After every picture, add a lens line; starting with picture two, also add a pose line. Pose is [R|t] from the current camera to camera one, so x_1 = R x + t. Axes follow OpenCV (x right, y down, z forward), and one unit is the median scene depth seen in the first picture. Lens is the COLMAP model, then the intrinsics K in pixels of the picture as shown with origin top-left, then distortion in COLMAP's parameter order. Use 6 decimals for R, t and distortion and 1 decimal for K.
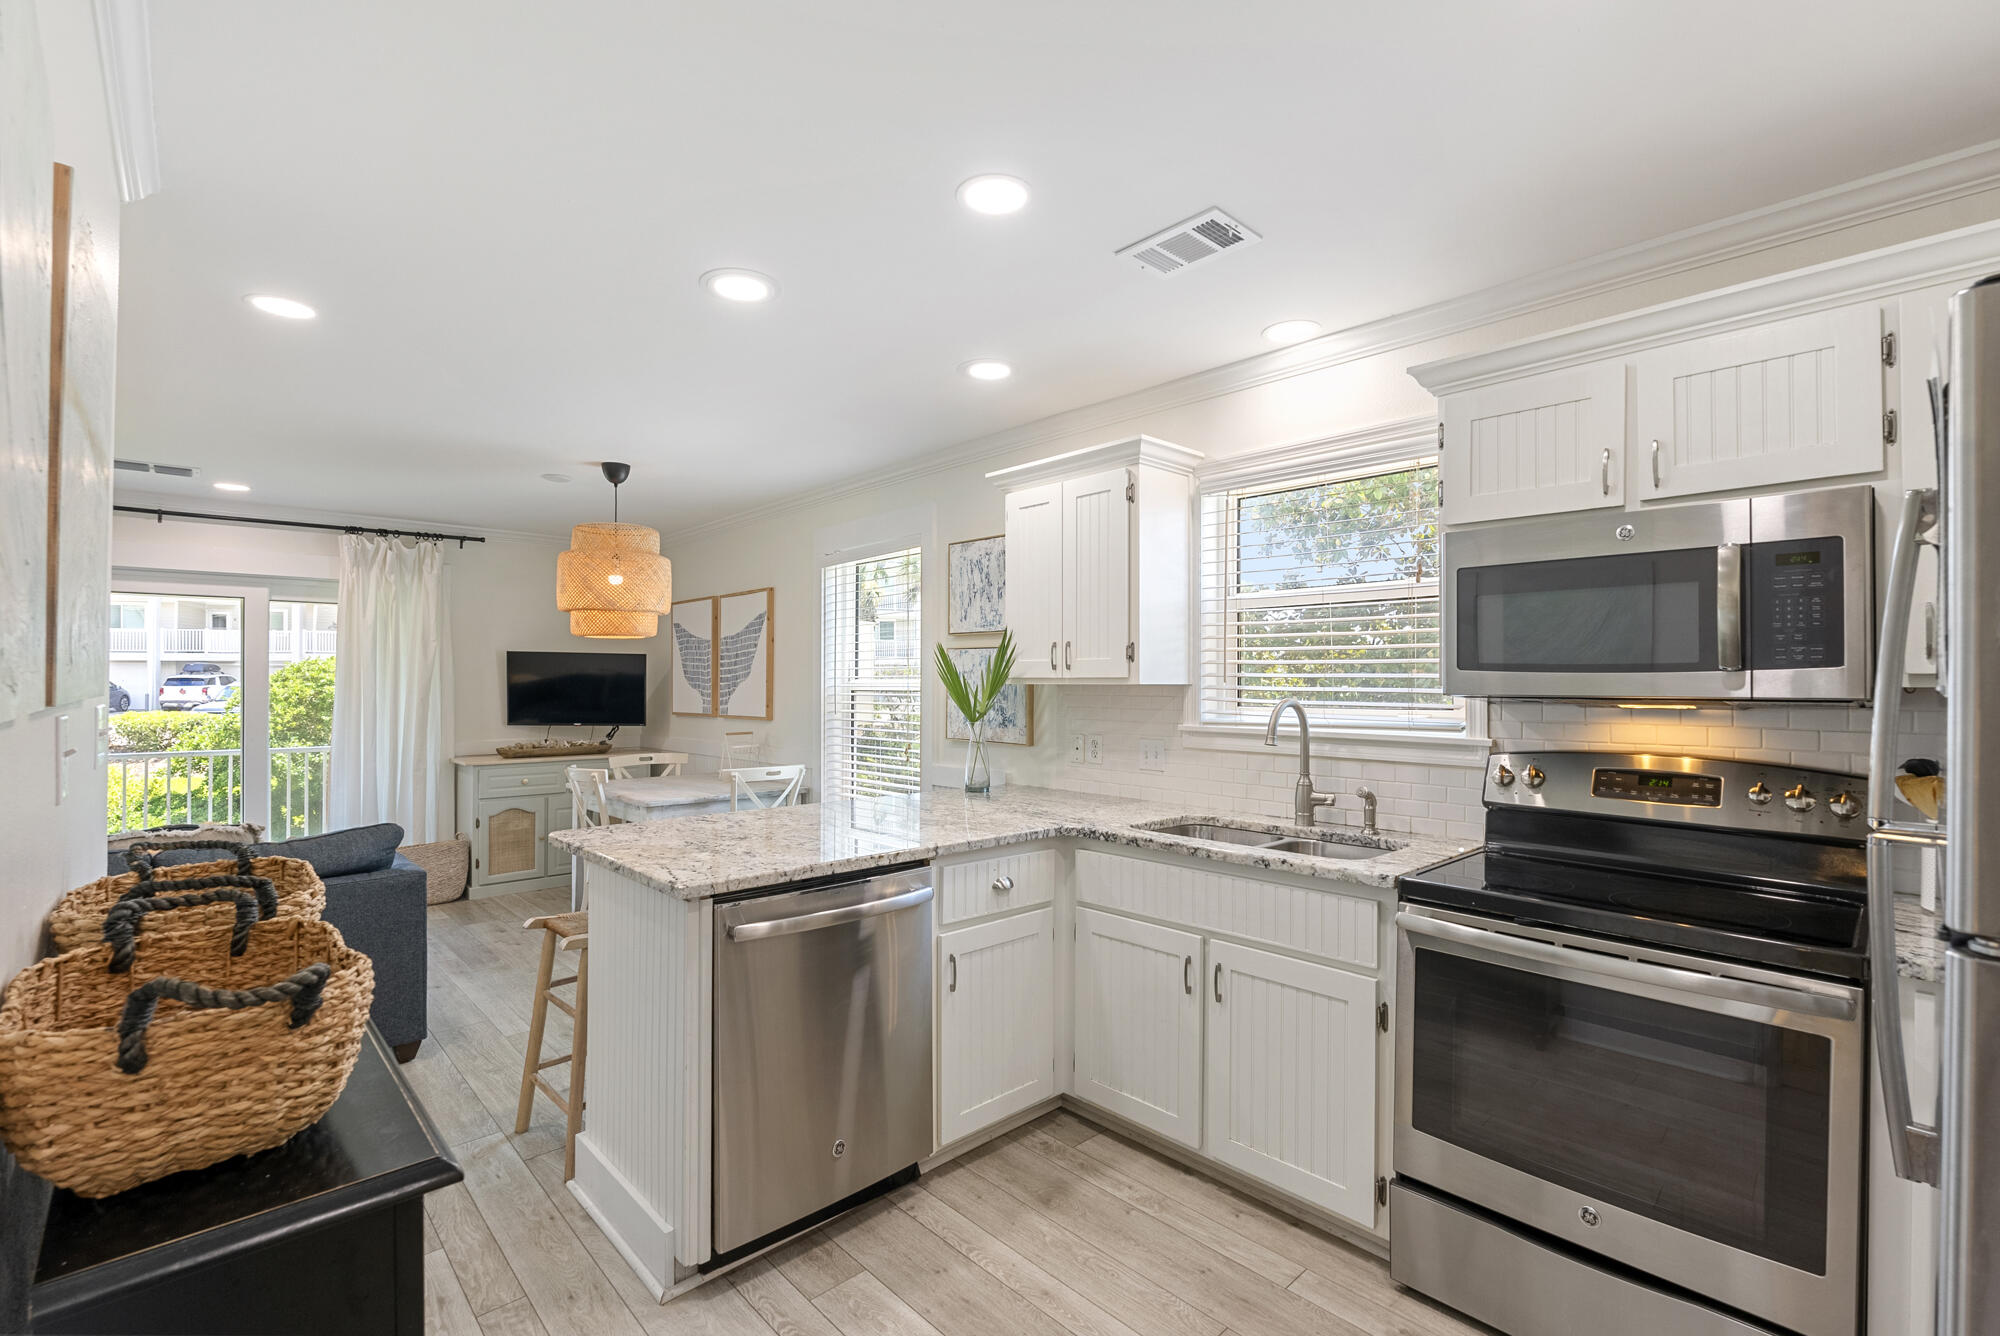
lens RADIAL K [[875.2, 0, 1012.7], [0, 875.2, 673.8], [0, 0, 1]] dist [-0.010542, 0.000902]
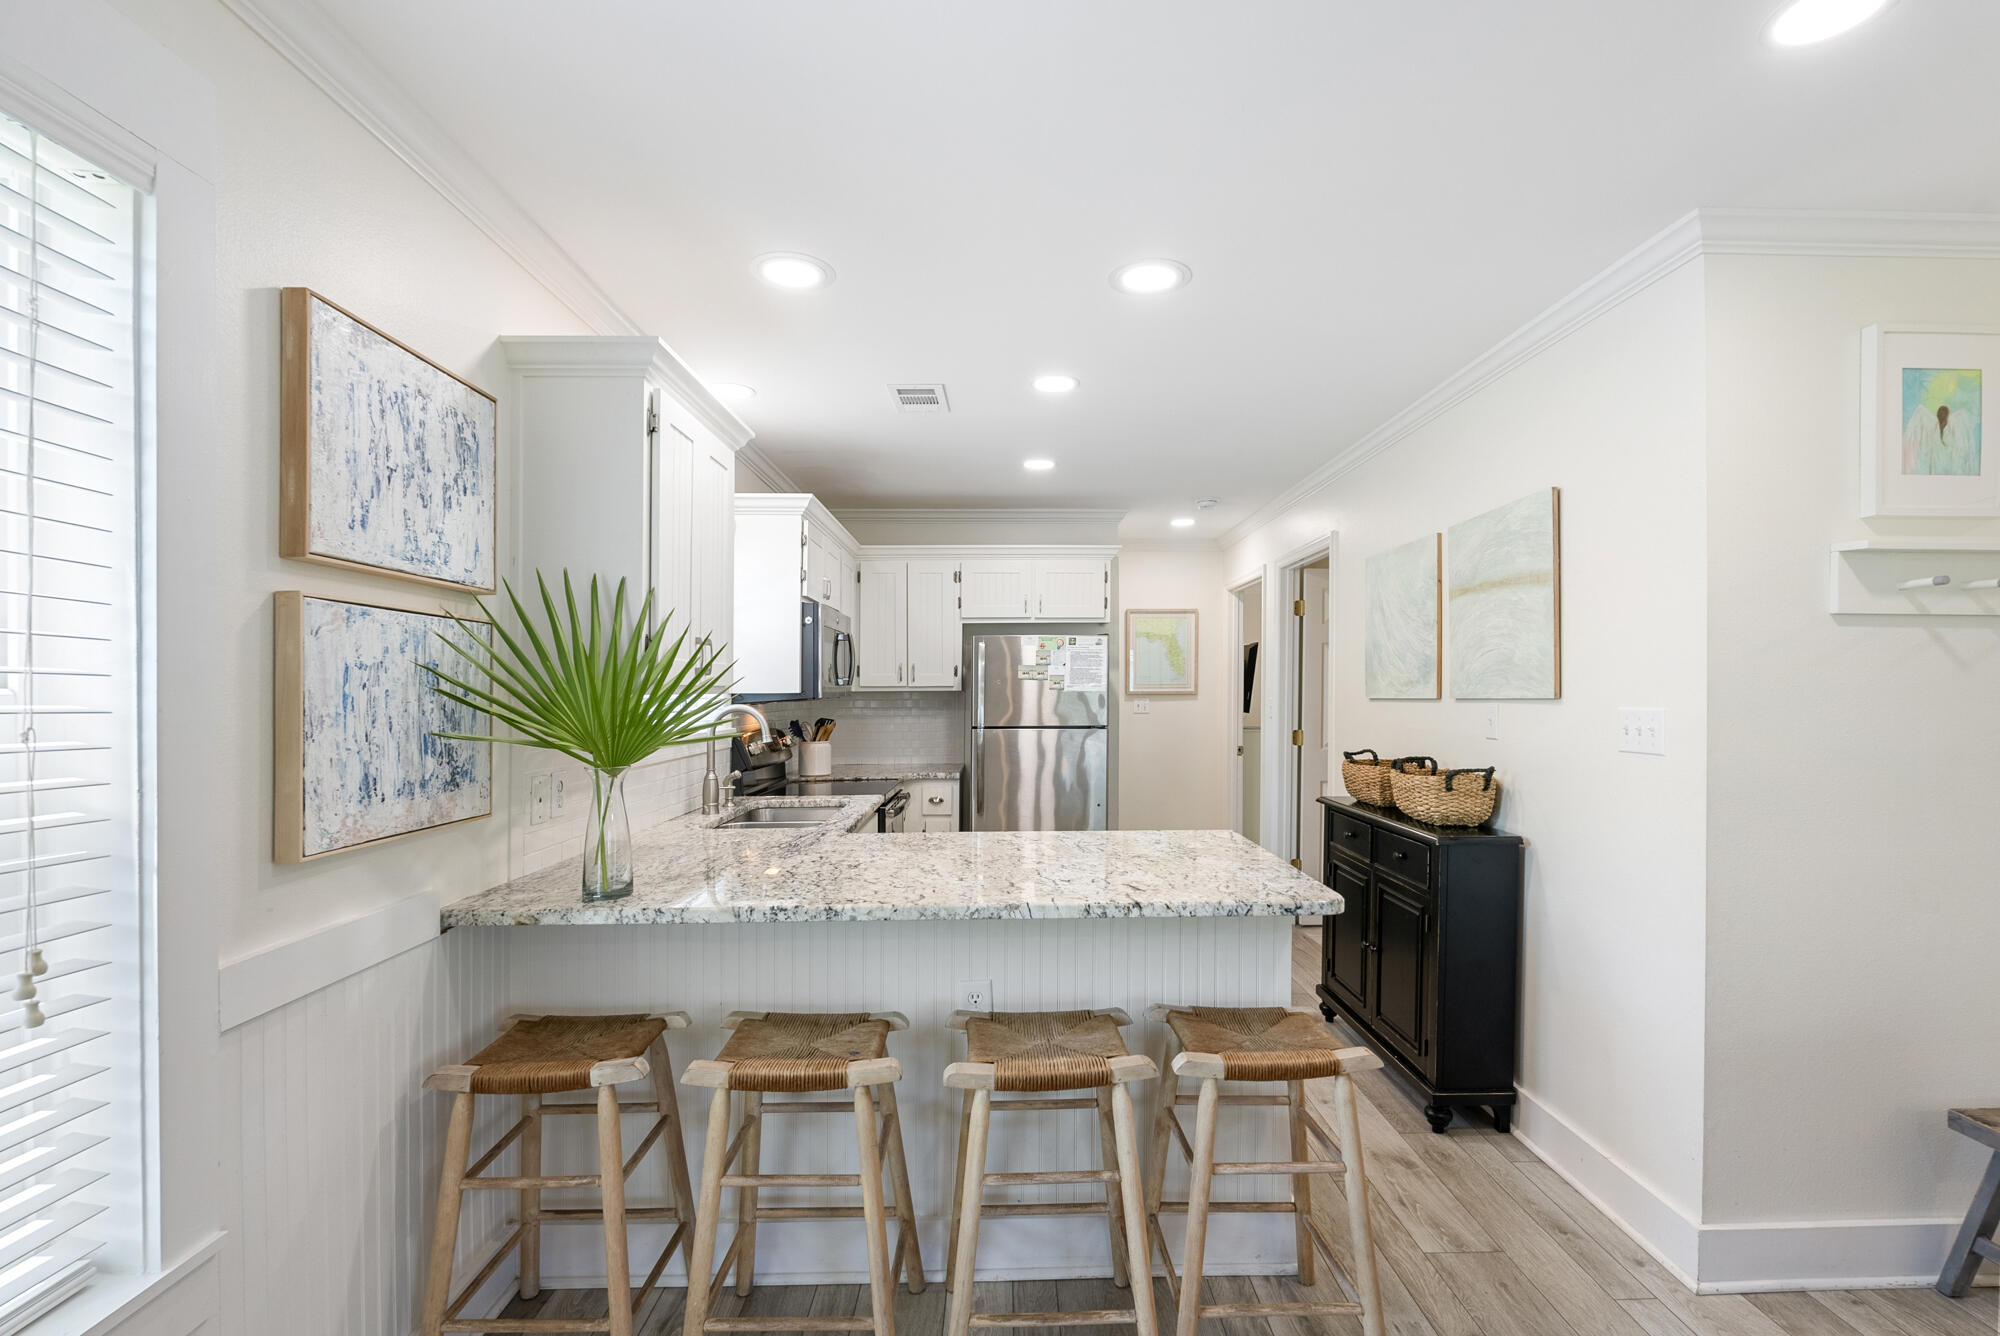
lens RADIAL K [[875.2, 0, 1034.5], [0, 875.2, 689.7], [0, 0, 1]] dist [-0.010542, 0.000902]
pose [[-0.744048, -0.001223, 0.668125, -0.376971], [-0.005270, 0.999978, -0.004037, 0.005702], [-0.668105, -0.006525, -0.744039, 0.783484]]
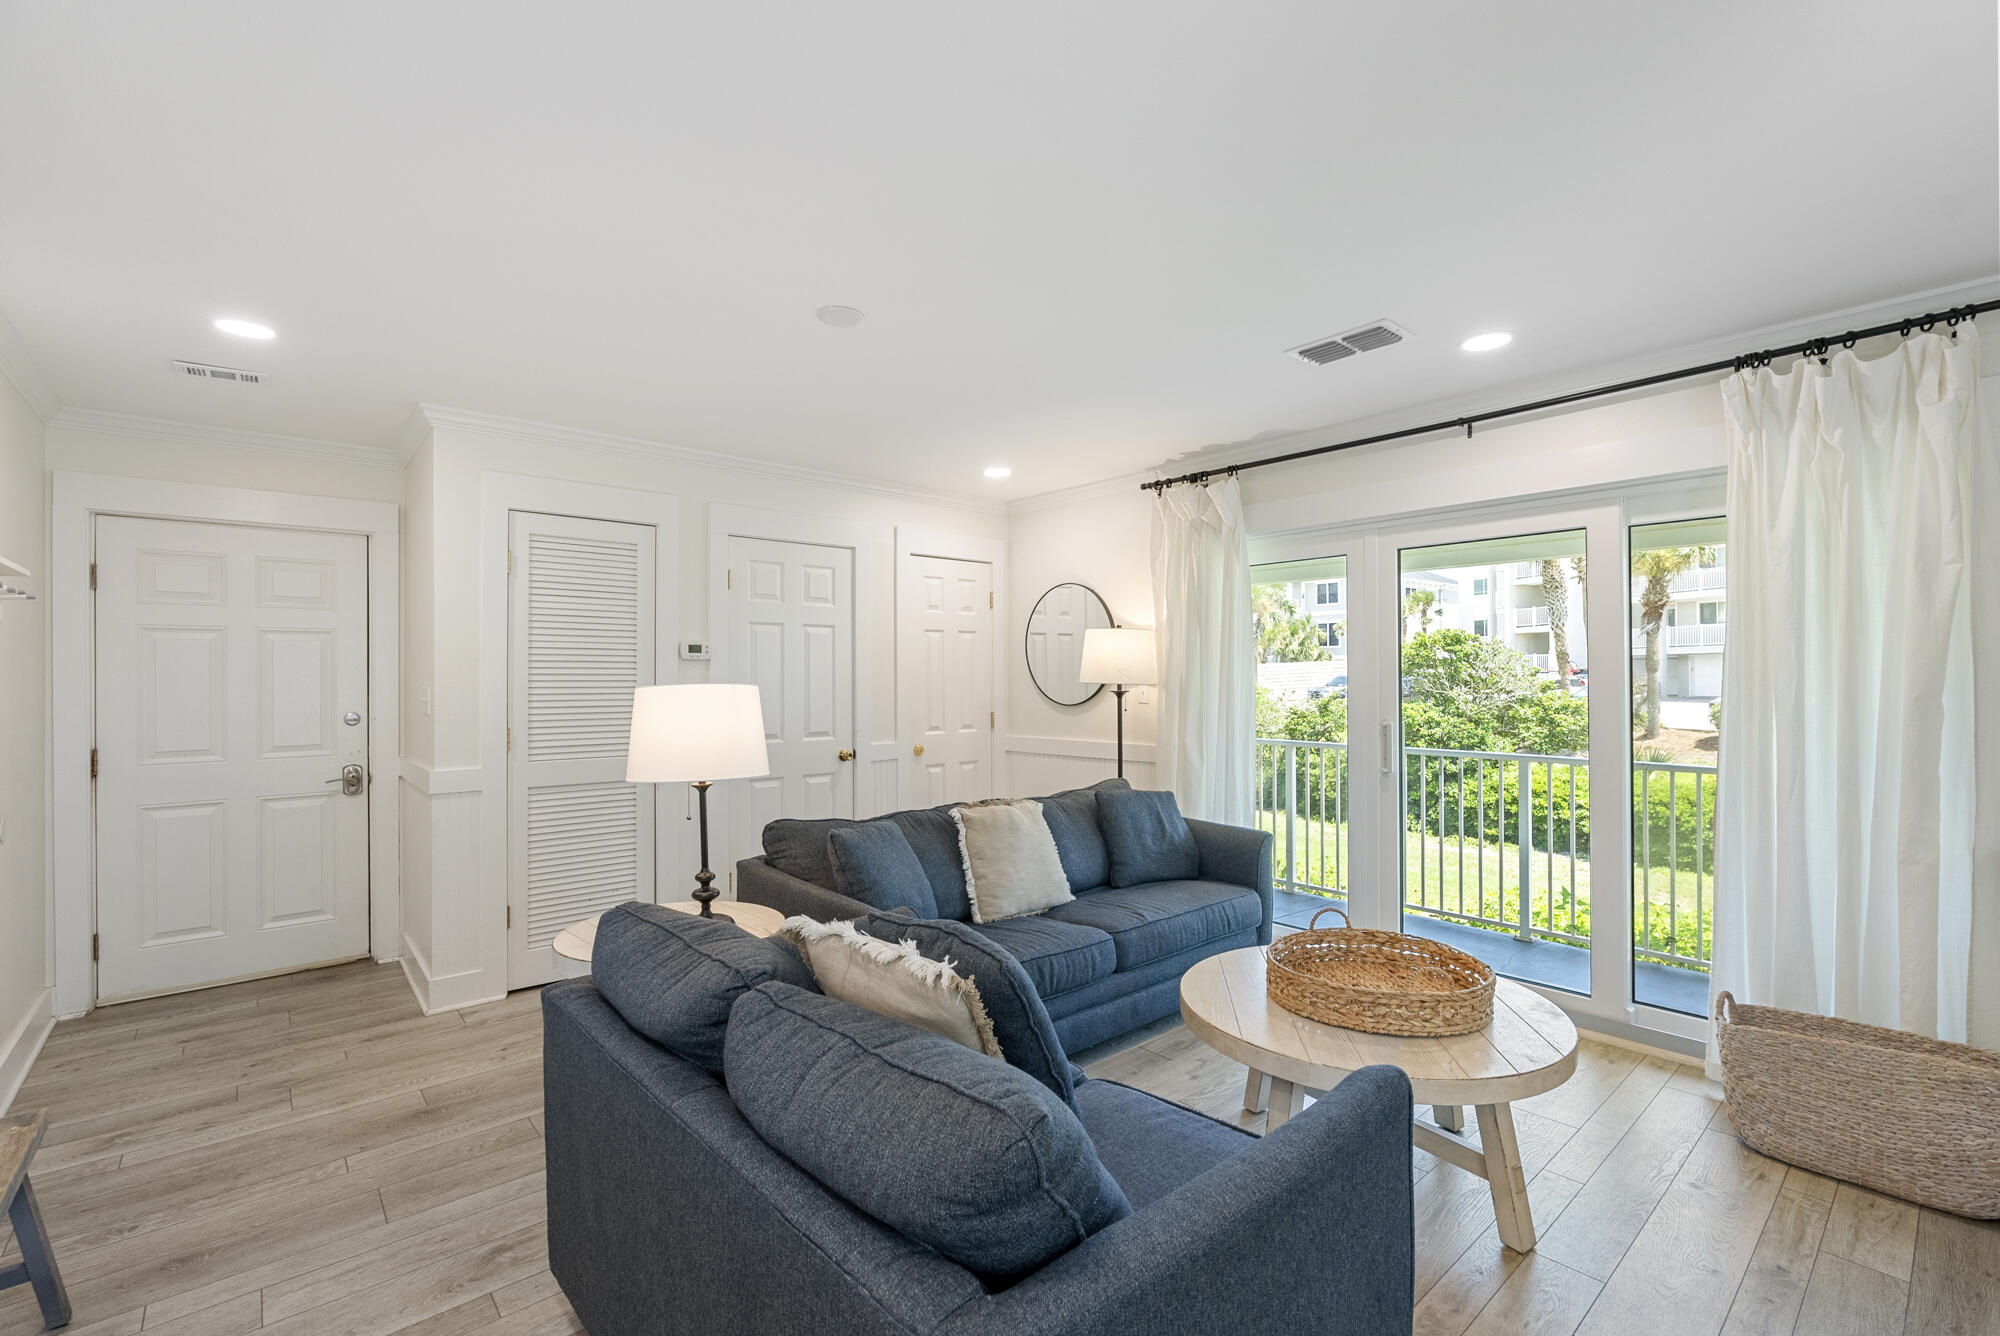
lens RADIAL K [[875.2, 0, 1006.3], [0, 875.2, 666.0], [0, 0, 1]] dist [-0.010542, 0.000902]
pose [[-0.044243, -0.010253, -0.998968, -0.235524], [0.014210, 0.999840, -0.010891, 0.011148], [0.998920, -0.014677, -0.044090, 0.581874]]
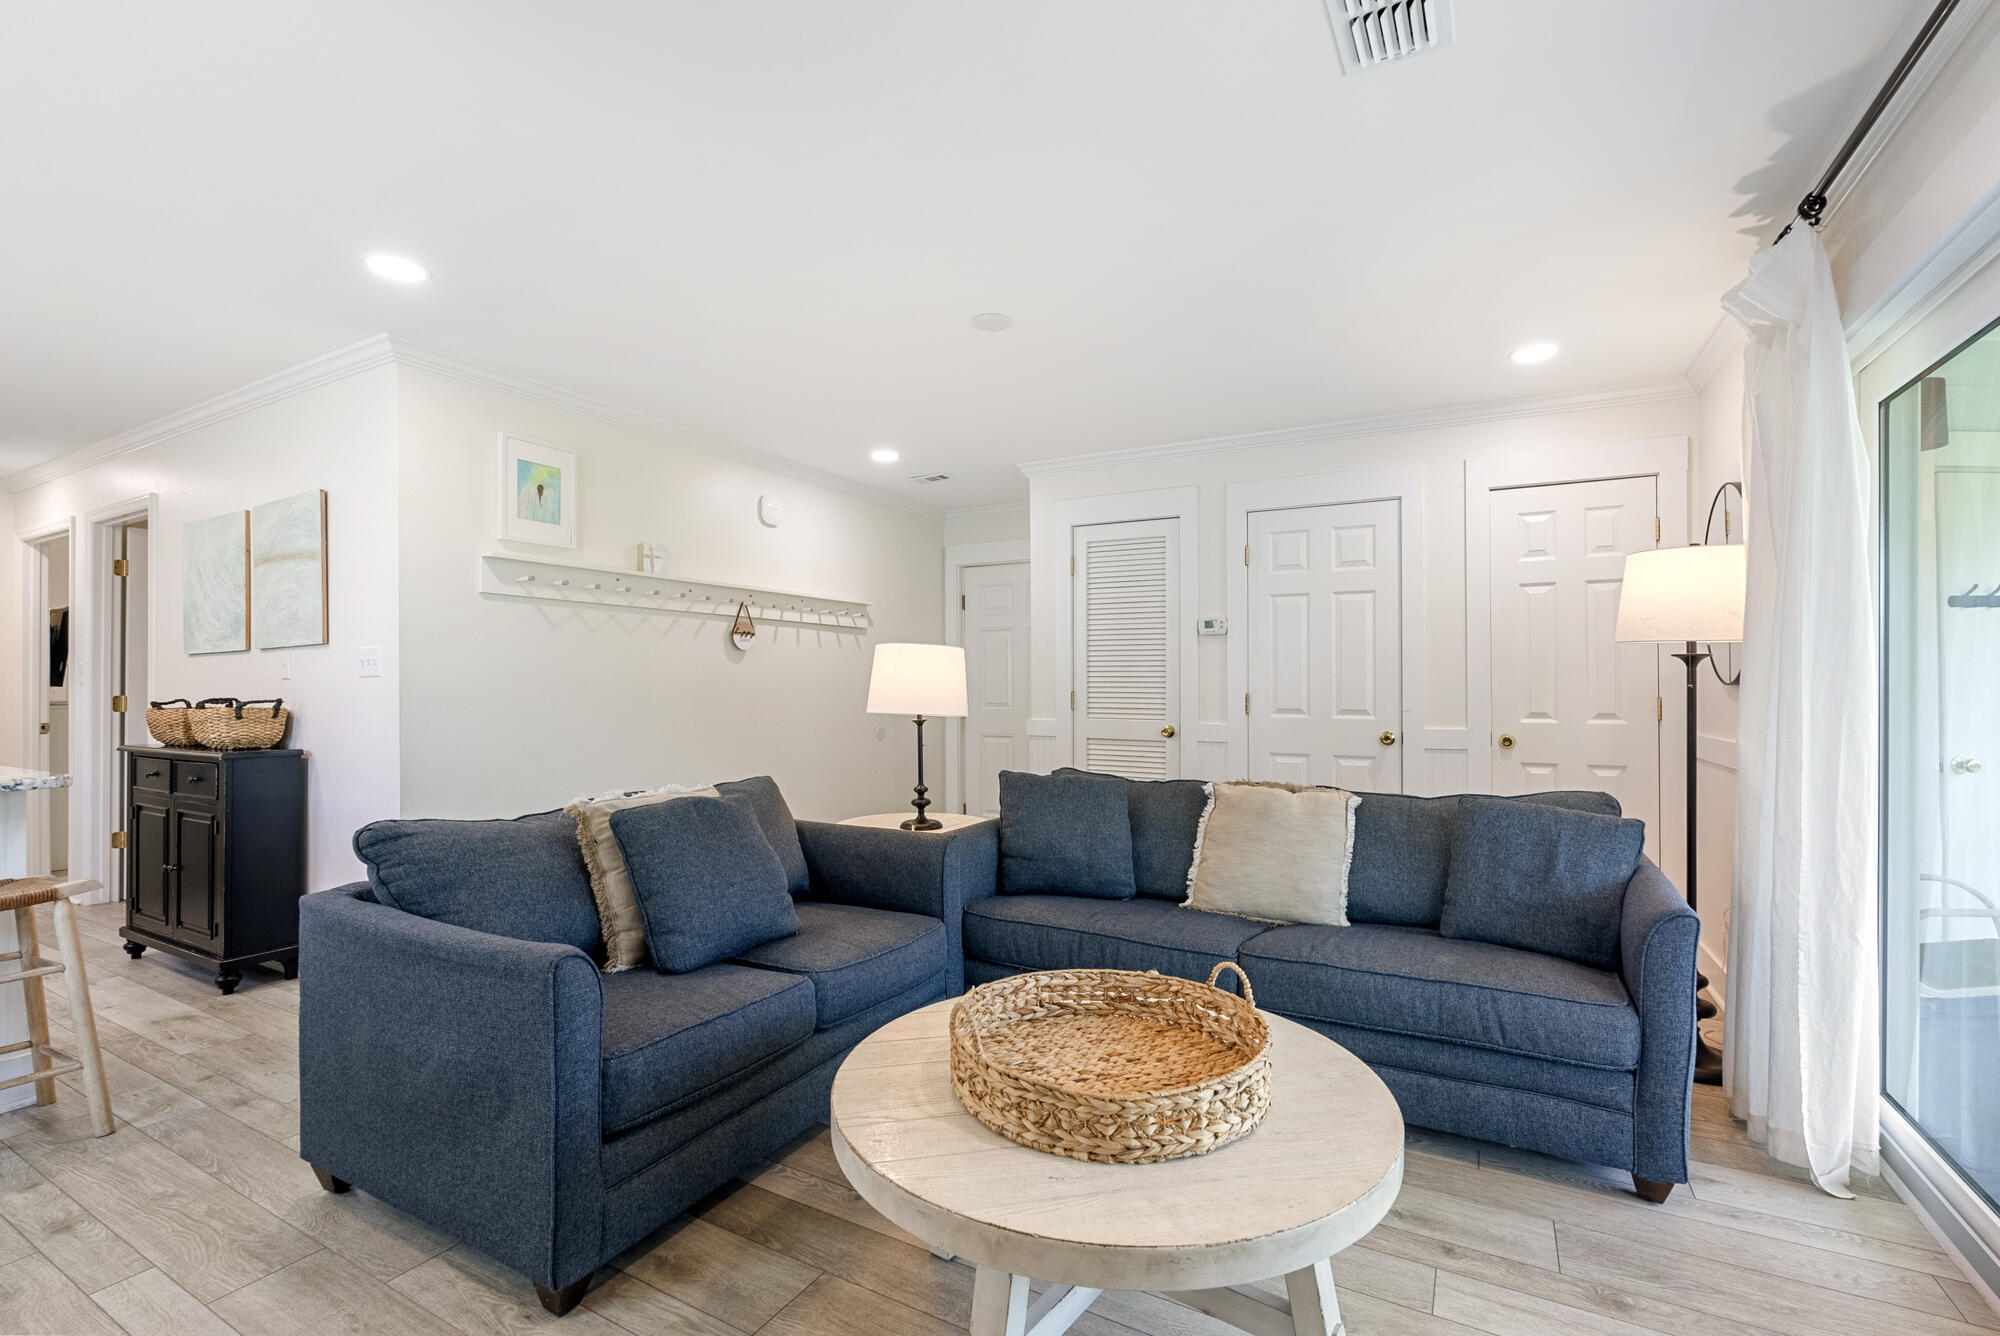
lens RADIAL K [[875.2, 0, 1008.3], [0, 875.2, 686.6], [0, 0, 1]] dist [-0.010542, 0.000902]
pose [[-0.954858, 0.005016, -0.297021, -0.561731], [0.007323, 0.999951, -0.006653, 0.046297], [0.296973, -0.008528, -0.954848, 1.007803]]
